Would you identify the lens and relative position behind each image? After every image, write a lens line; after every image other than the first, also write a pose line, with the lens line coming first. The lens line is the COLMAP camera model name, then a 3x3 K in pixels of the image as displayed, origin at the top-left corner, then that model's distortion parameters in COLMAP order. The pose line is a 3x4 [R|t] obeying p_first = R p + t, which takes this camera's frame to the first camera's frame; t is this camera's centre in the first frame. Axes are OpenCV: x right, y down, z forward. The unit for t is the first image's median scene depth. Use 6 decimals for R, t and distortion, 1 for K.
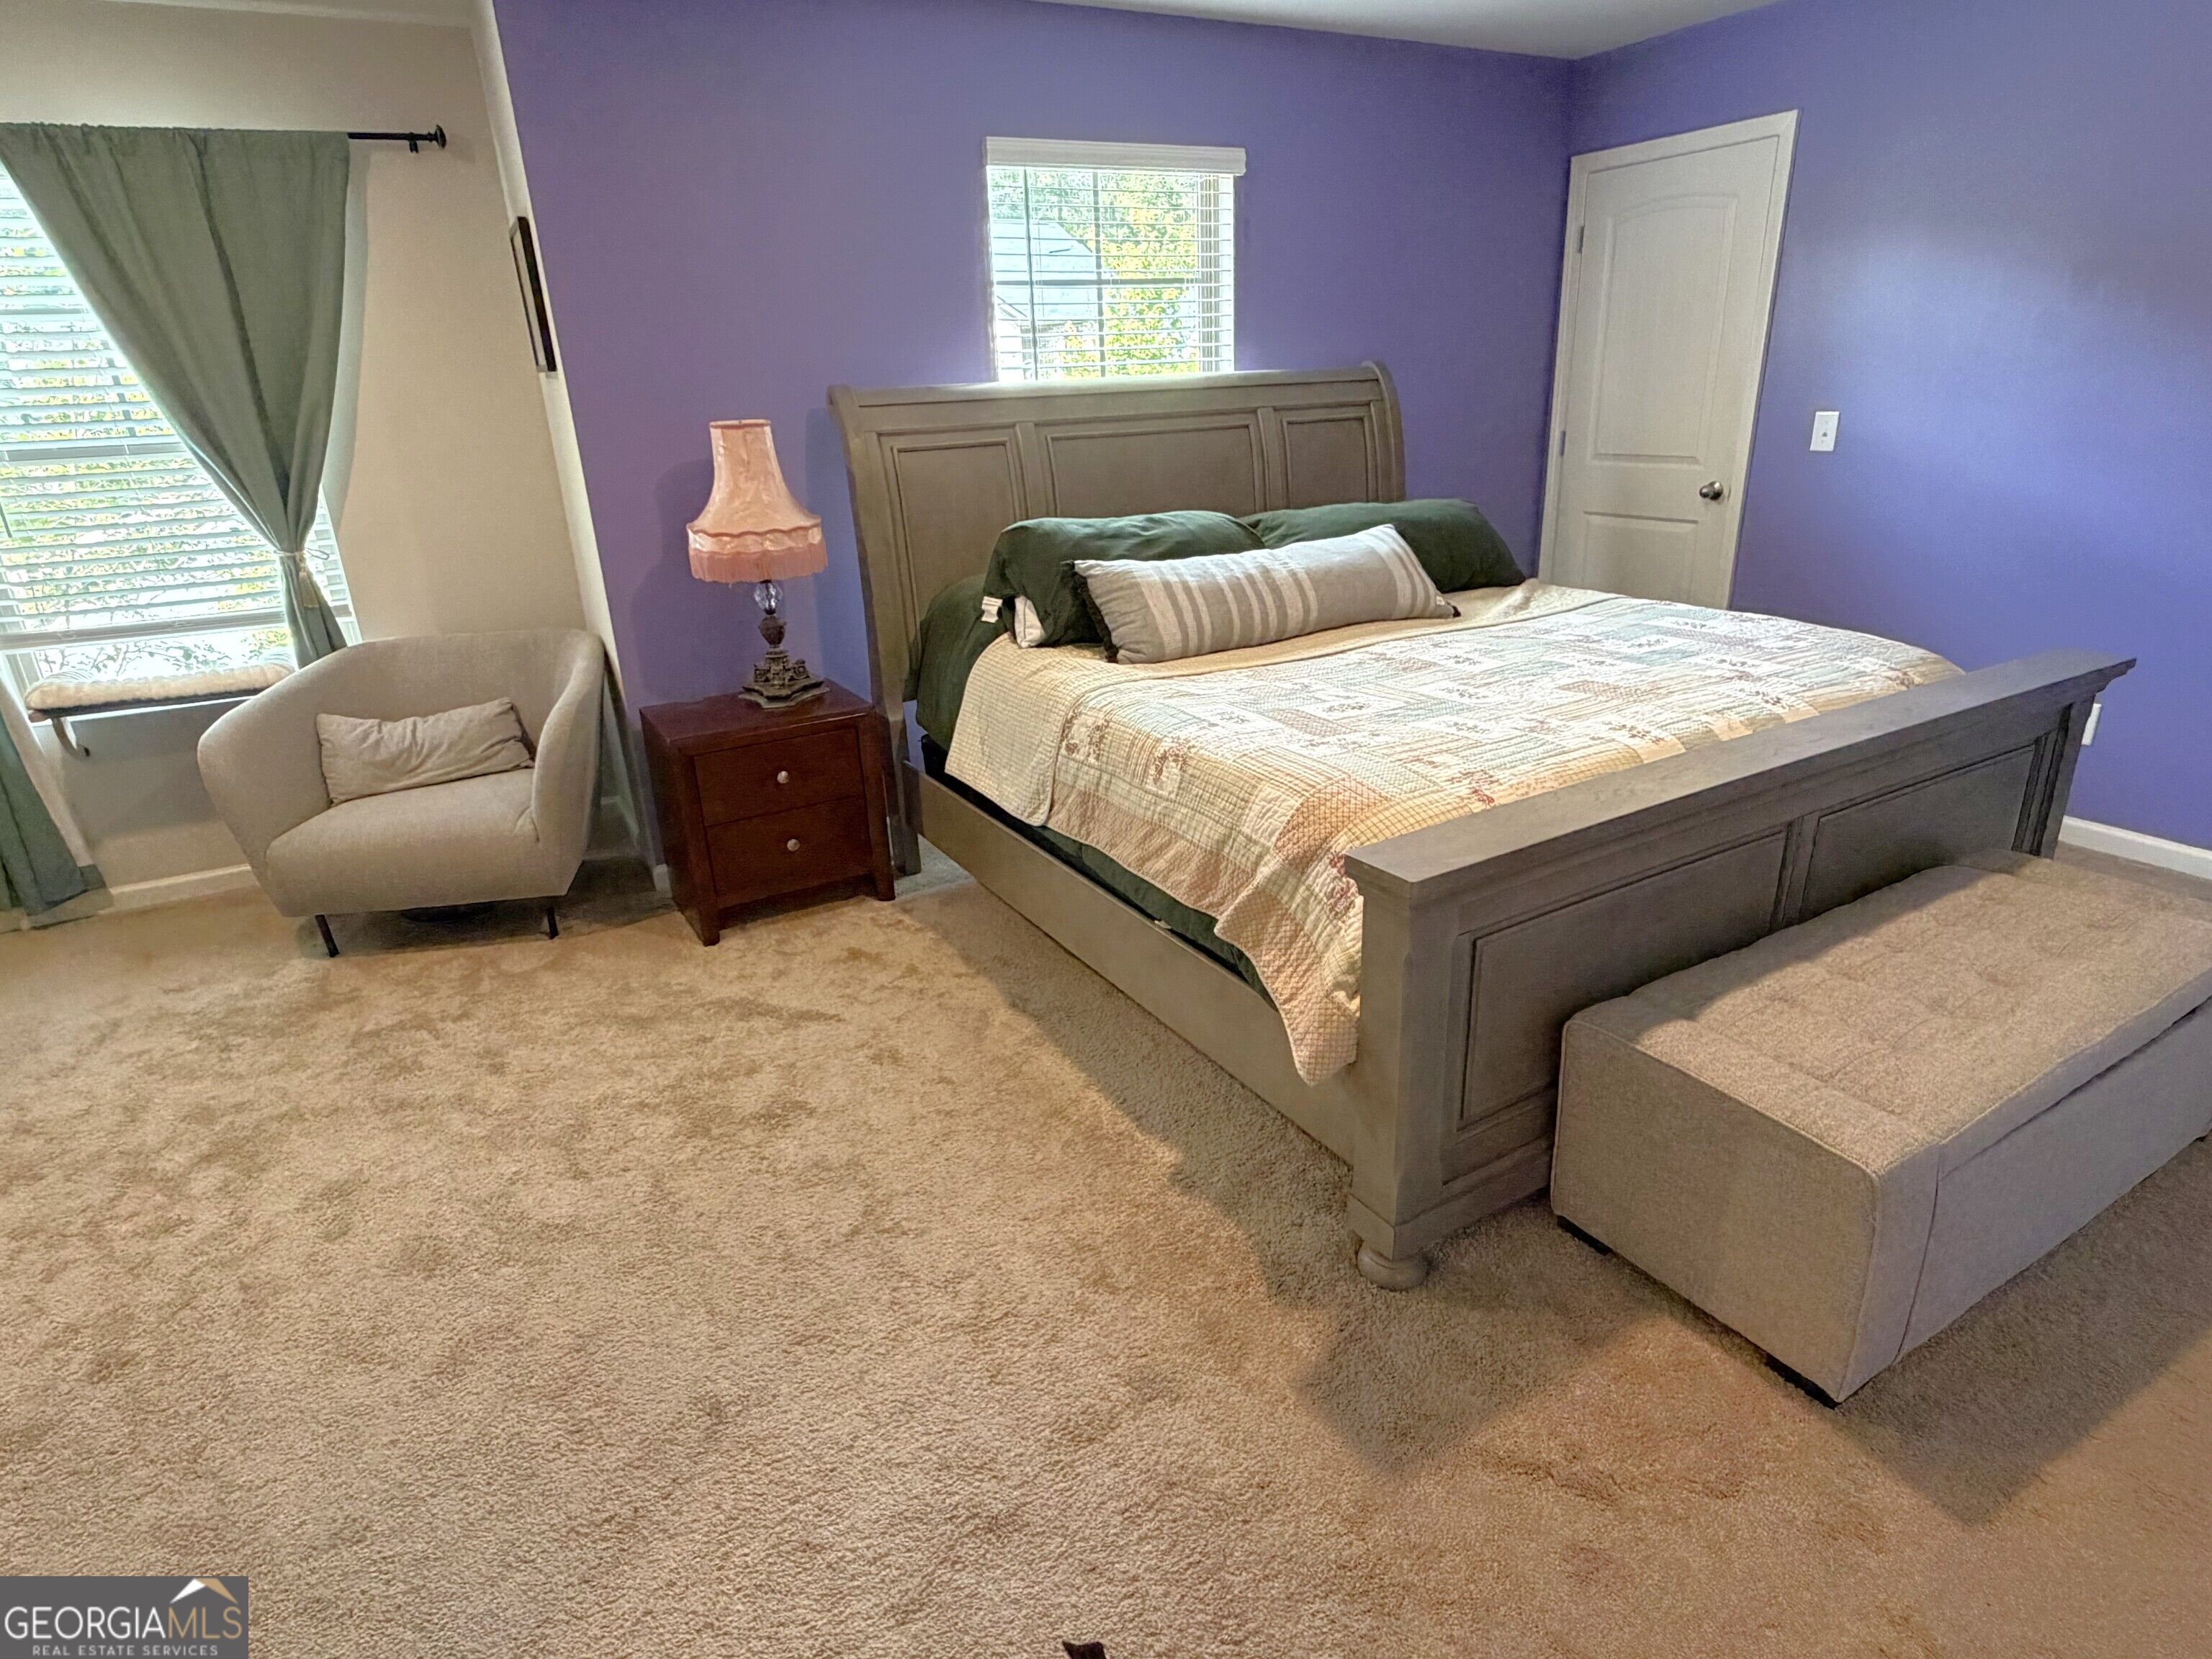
lens RADIAL K [[1217.6, 0, 1070.0], [0, 1217.6, 839.8], [0, 0, 1]] dist [0.005868, -0.001076]
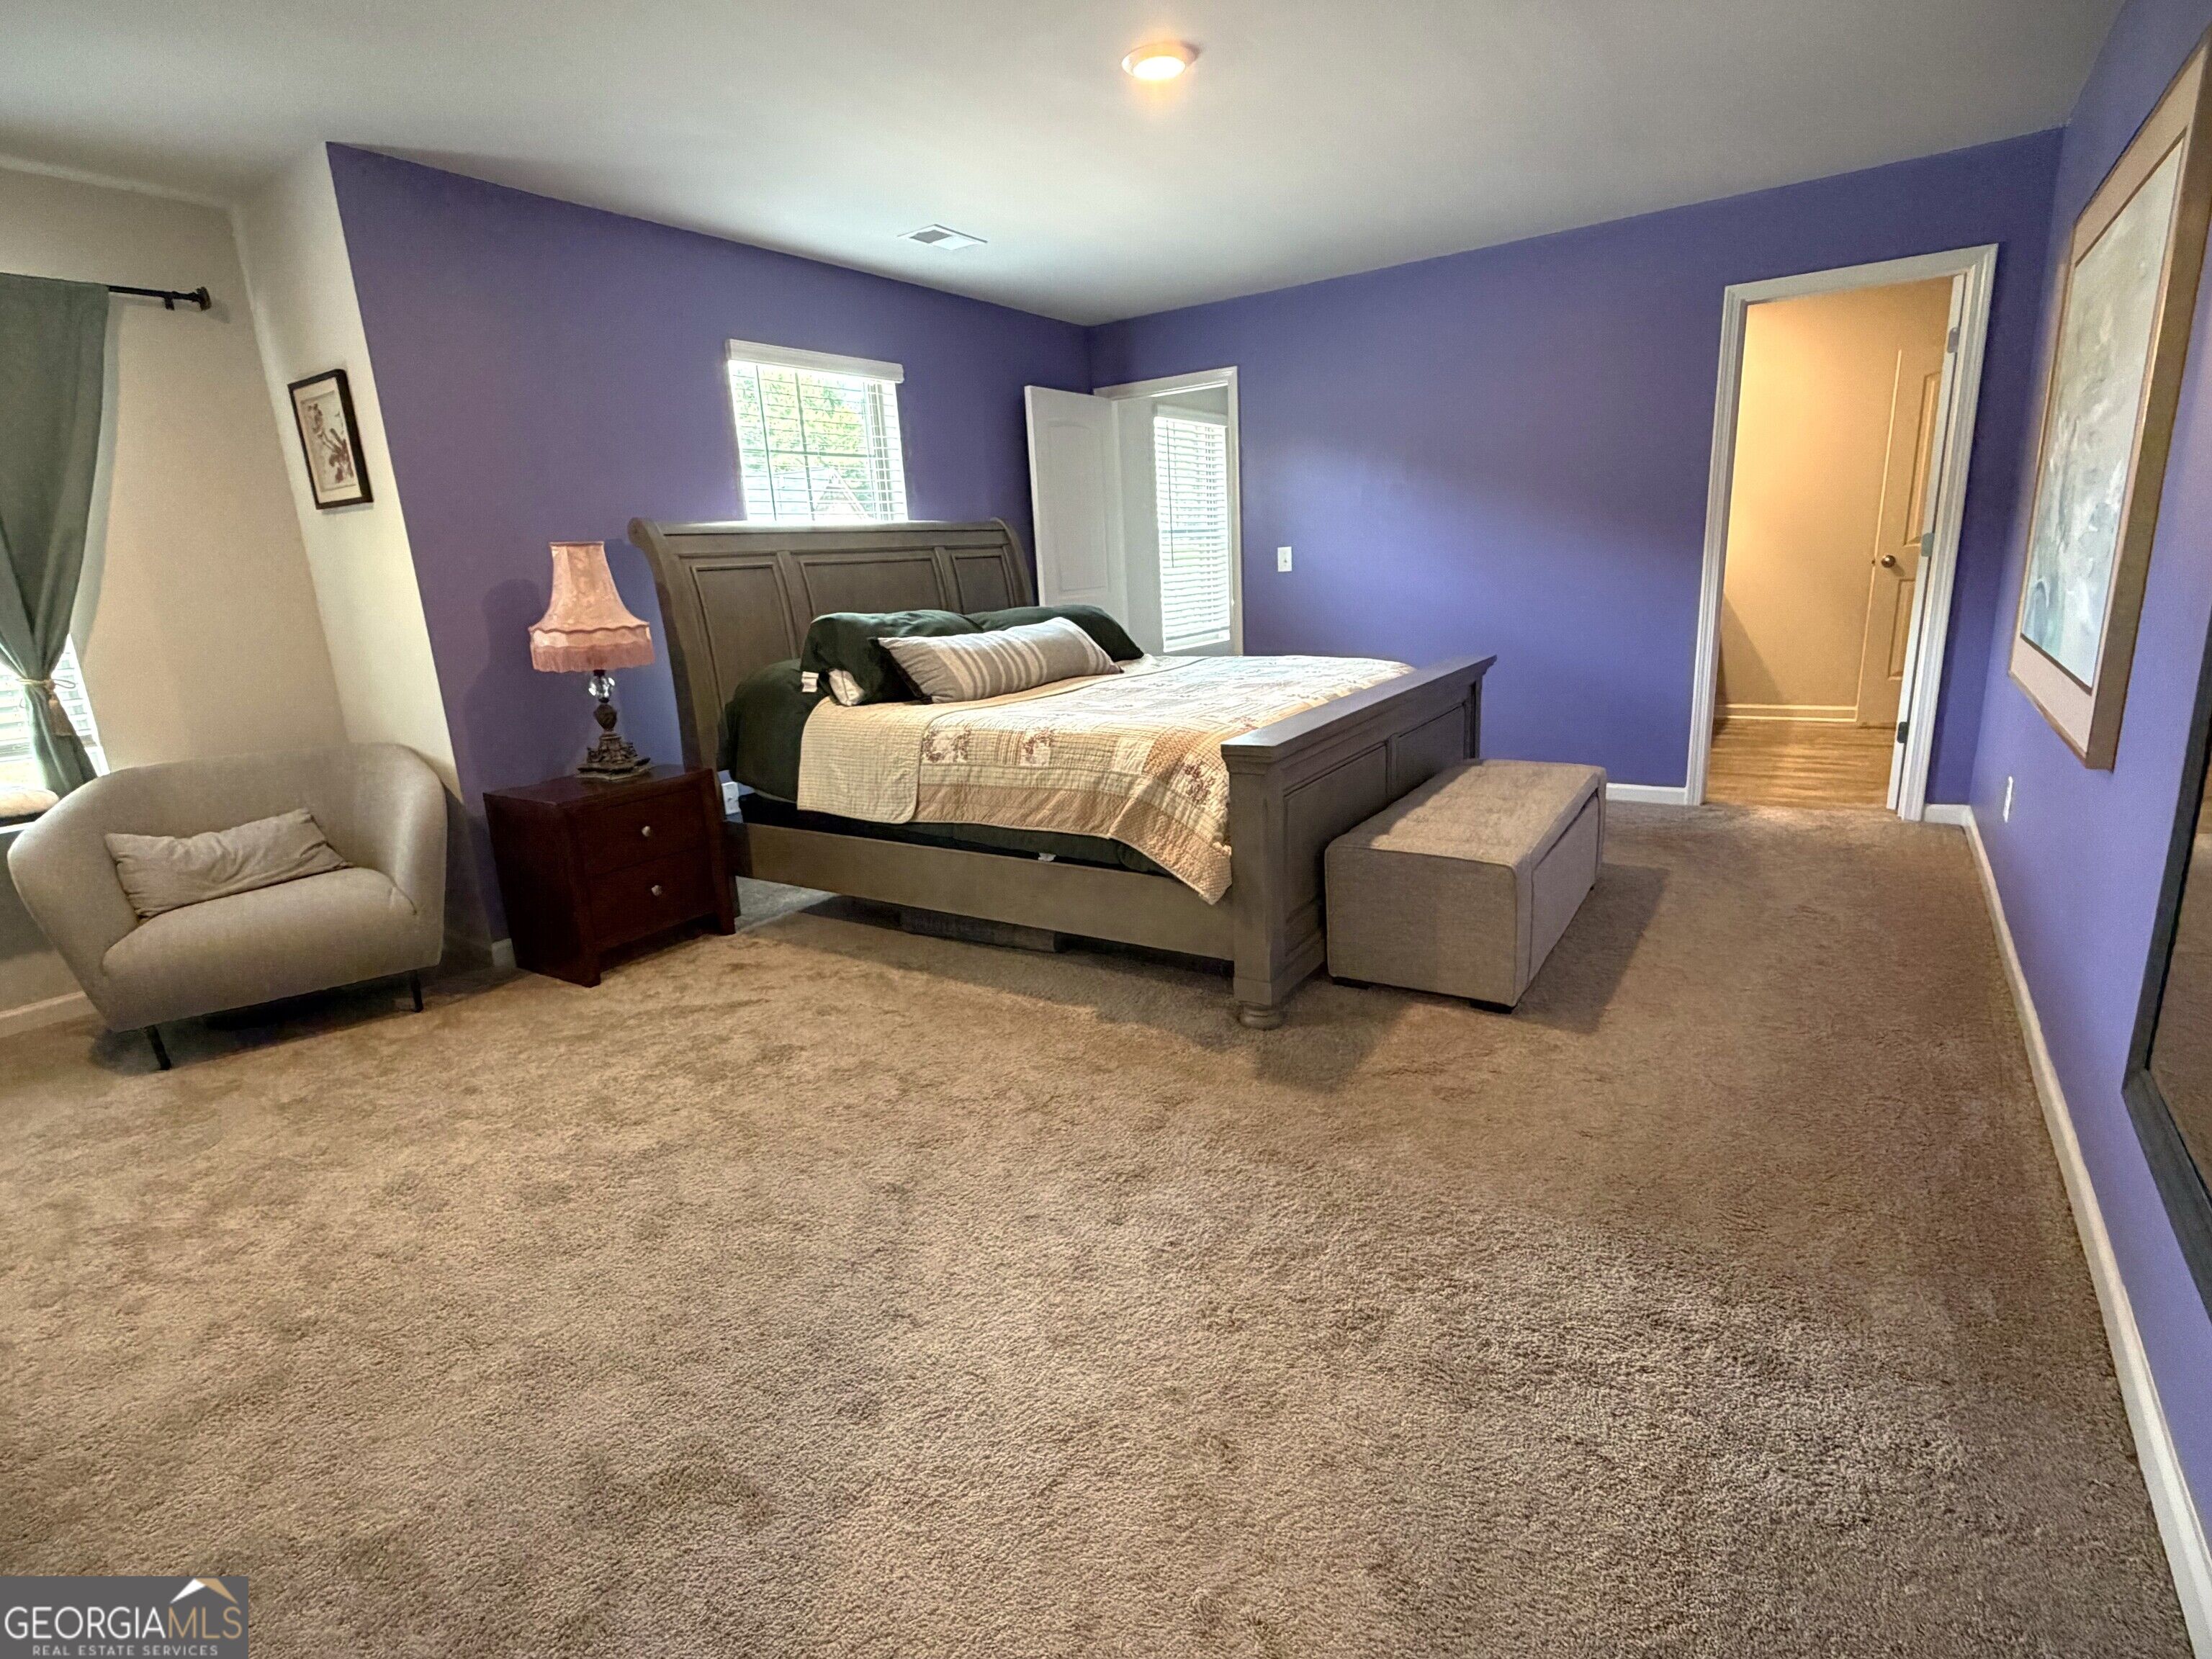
lens RADIAL K [[1071.9, 0, 1095.6], [0, 1071.9, 837.4], [0, 0, 1]] dist [-0.000904, 0.000230]
pose [[0.895026, -0.117689, 0.430207, -0.307306], [0.171014, 0.981392, -0.087314, 0.124929], [-0.411926, 0.151720, 0.898498, -0.117856]]
